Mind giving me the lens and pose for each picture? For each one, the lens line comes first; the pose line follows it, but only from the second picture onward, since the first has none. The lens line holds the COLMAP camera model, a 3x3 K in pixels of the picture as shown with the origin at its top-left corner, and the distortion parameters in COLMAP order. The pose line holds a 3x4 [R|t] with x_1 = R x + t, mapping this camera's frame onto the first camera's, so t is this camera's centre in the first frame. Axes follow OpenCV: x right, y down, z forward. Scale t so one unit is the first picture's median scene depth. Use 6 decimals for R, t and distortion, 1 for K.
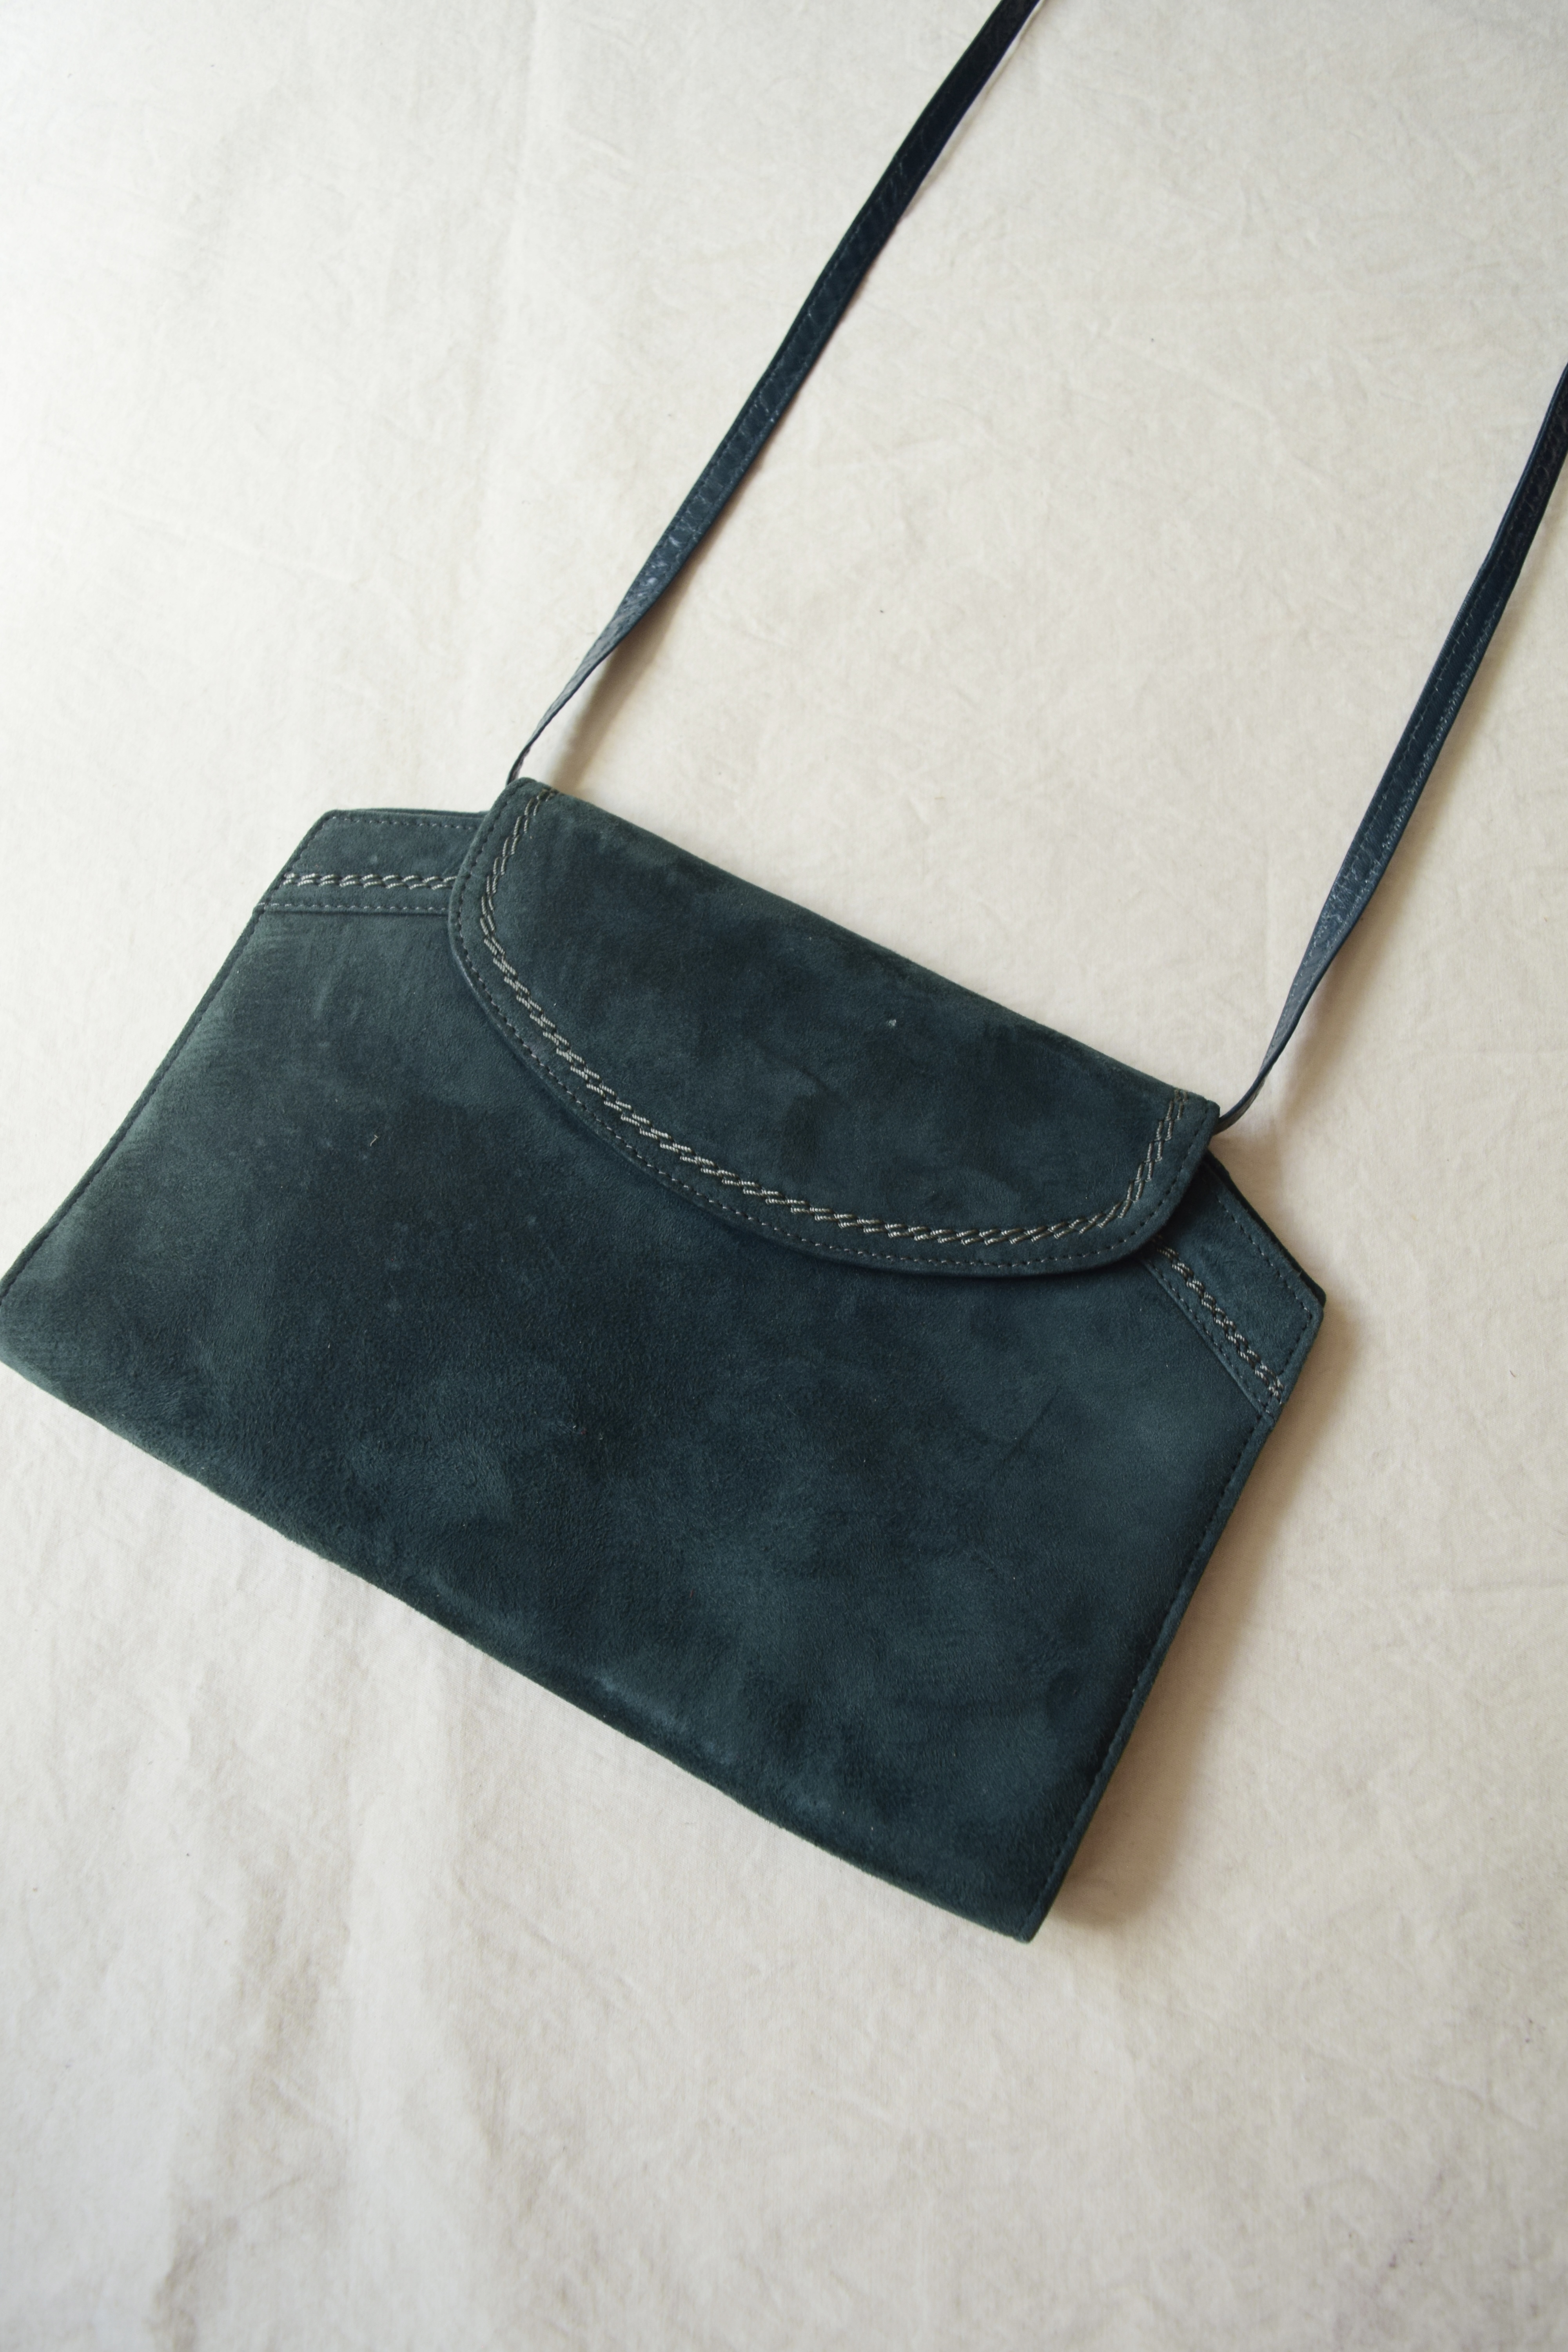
lens RADIAL K [[1897.8, 0, 767.2], [0, 1897.8, 1176.9], [0, 0, 1]] dist [-0.026737, -0.000940]
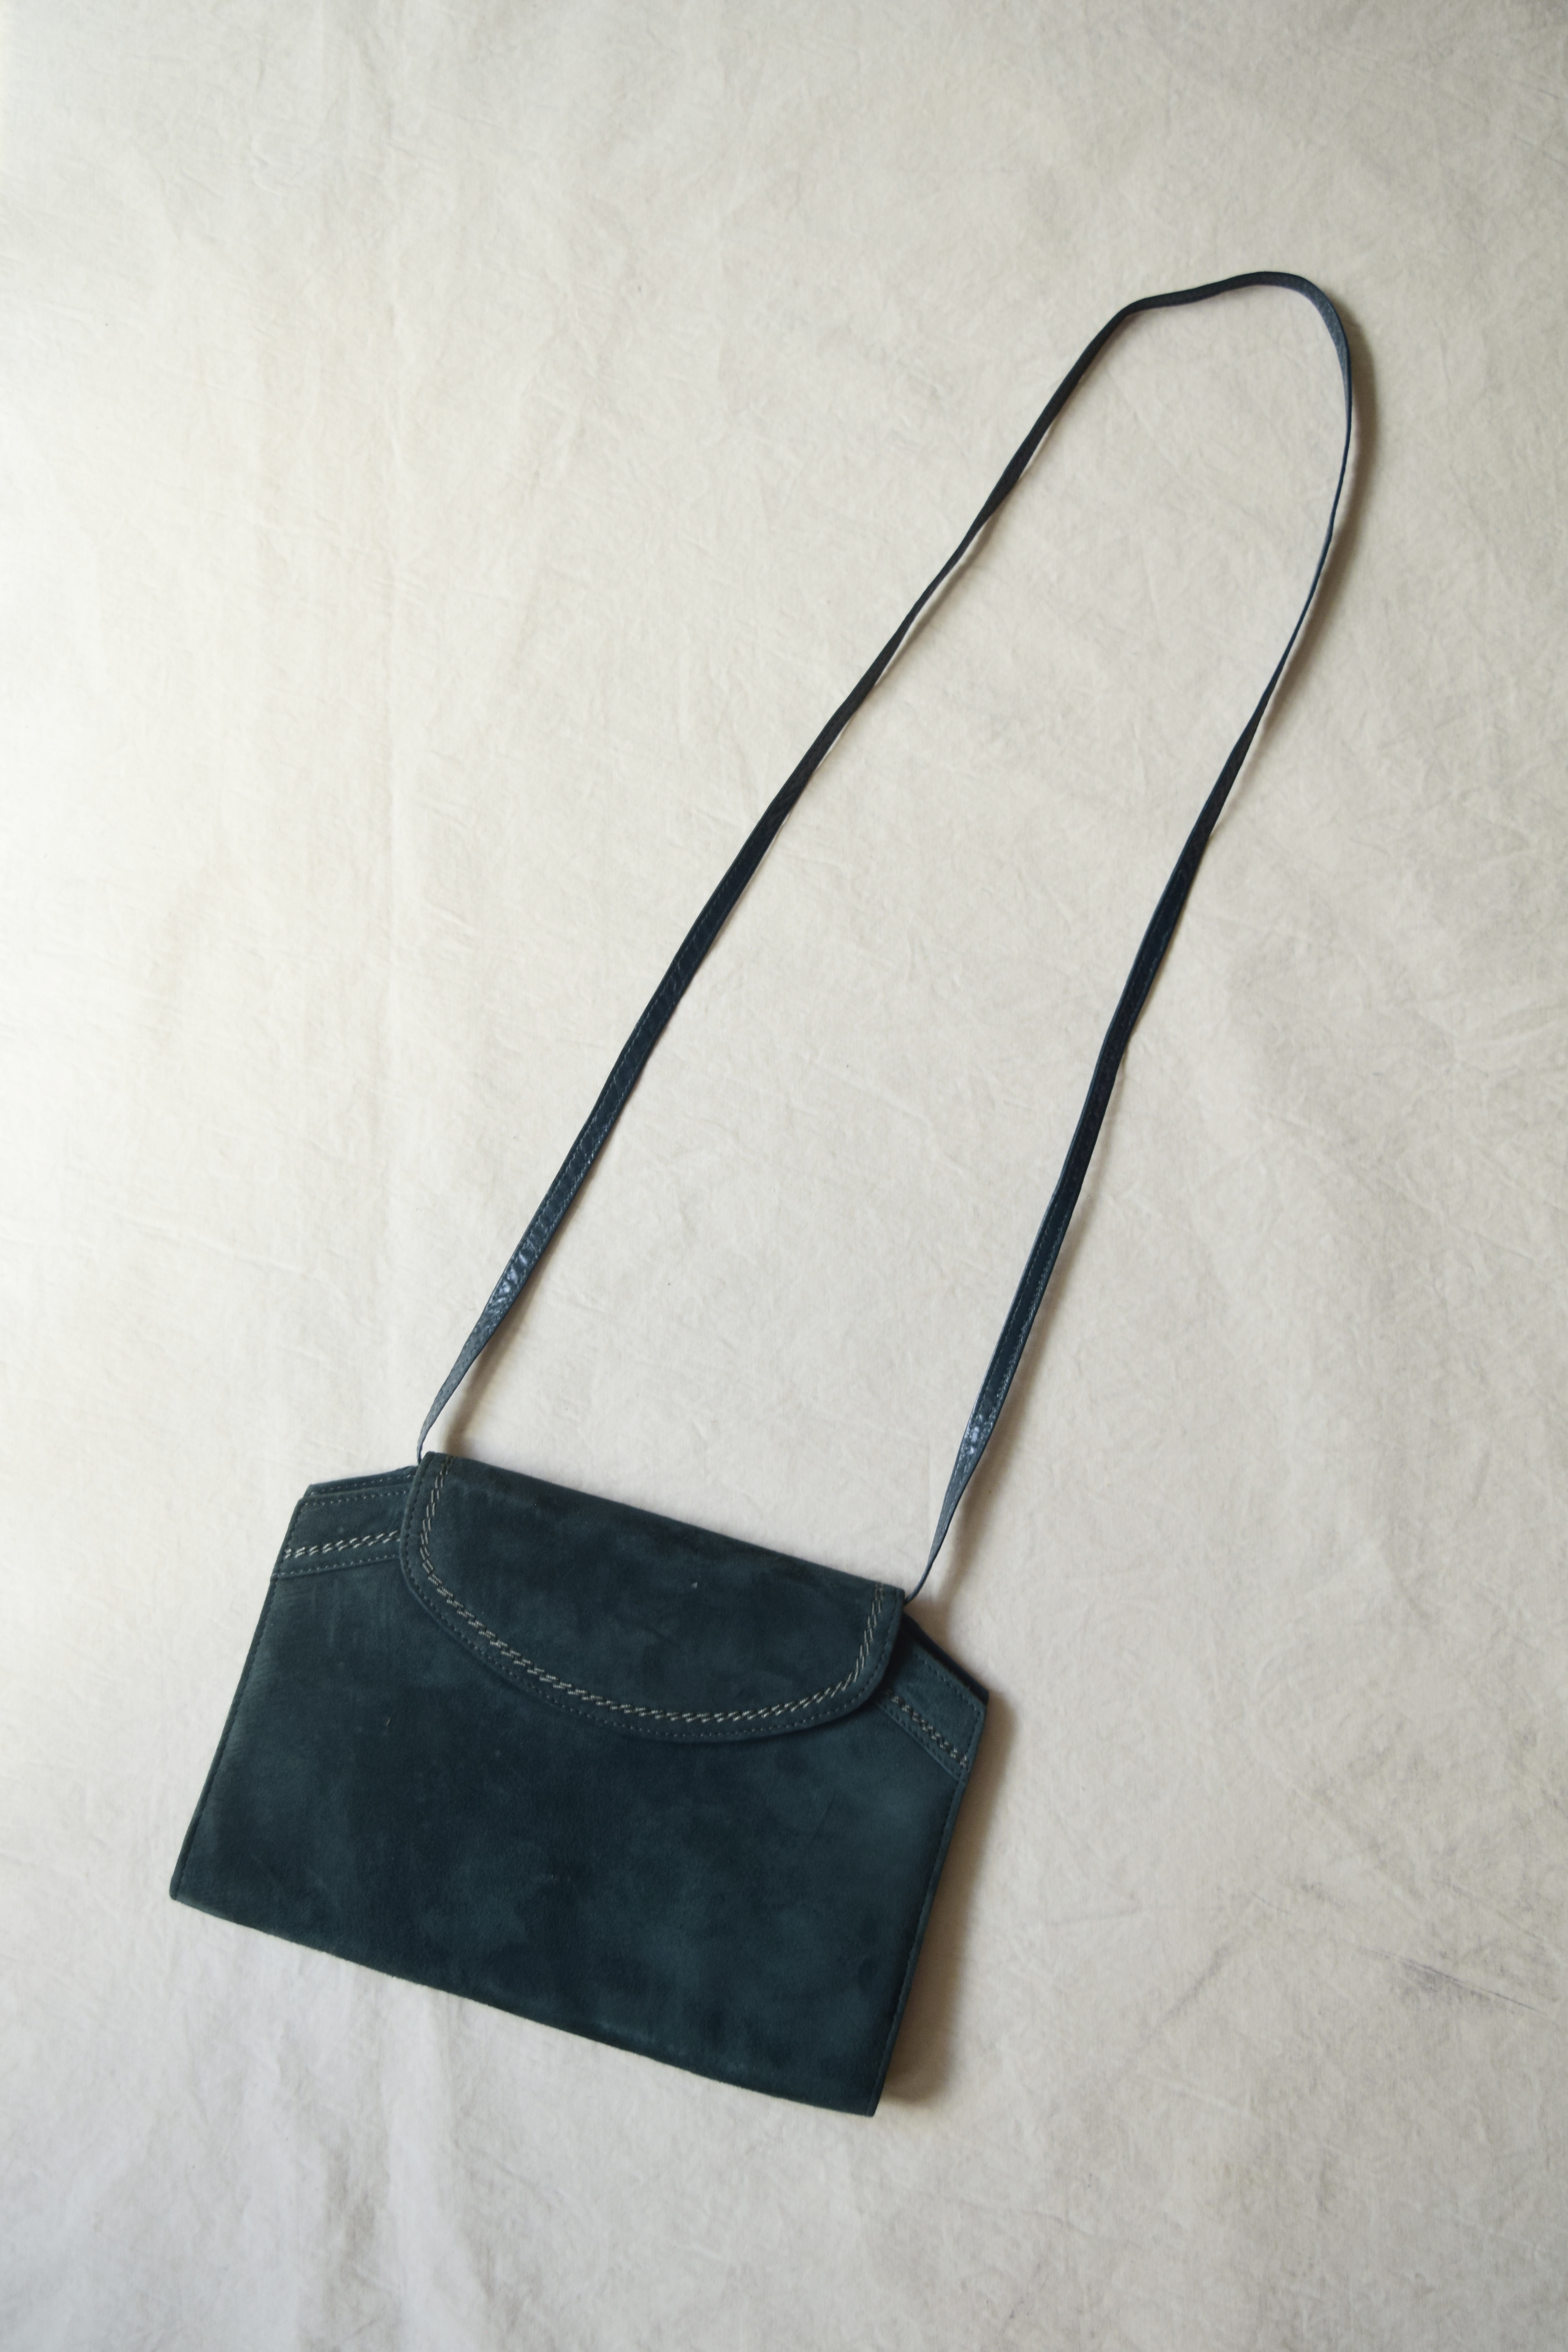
lens RADIAL K [[2767.2, 0, 800.9], [0, 2767.2, 1174.6], [0, 0, 1]] dist [-0.036350, 0.000000]
pose [[0.996278, -0.059308, 0.062545, 0.035834], [0.052702, 0.993342, 0.102438, -0.651605], [-0.068204, -0.098761, 0.992771, -1.238832]]
